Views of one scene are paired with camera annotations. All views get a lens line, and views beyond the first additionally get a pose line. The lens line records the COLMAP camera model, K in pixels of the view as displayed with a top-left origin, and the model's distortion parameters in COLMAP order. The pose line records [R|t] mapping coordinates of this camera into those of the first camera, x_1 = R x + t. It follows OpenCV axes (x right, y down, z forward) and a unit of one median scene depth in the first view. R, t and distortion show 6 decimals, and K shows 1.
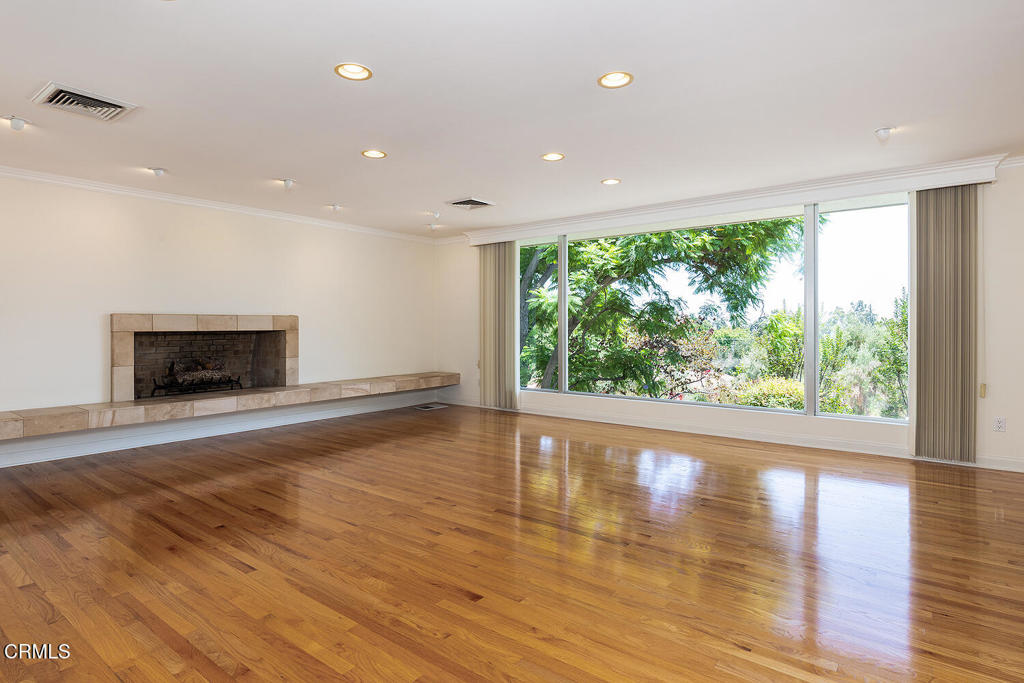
lens RADIAL K [[548.9, 0, 512.4], [0, 548.9, 332.6], [0, 0, 1]] dist [-0.007421, -0.000306]
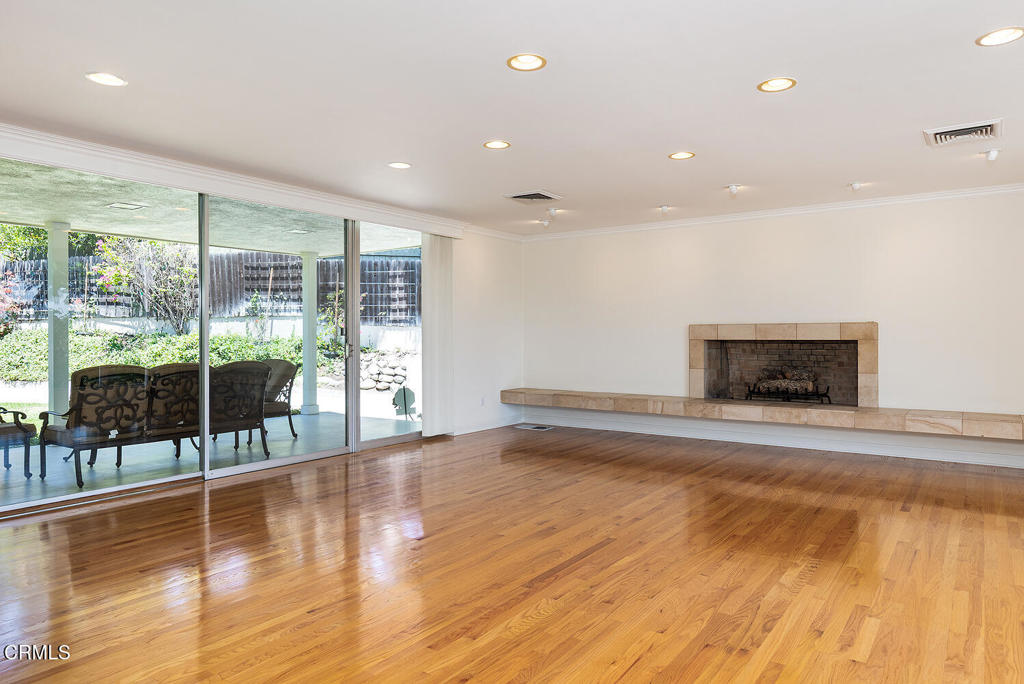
lens RADIAL K [[676.1, 0, 515.7], [0, 676.1, 341.7], [0, 0, 1]] dist [-0.000531, -0.000299]
pose [[0.049150, 0.014159, -0.998691, 0.673371], [-0.009086, 0.999864, 0.013728, -0.012697], [0.998750, 0.008399, 0.049272, 0.481461]]
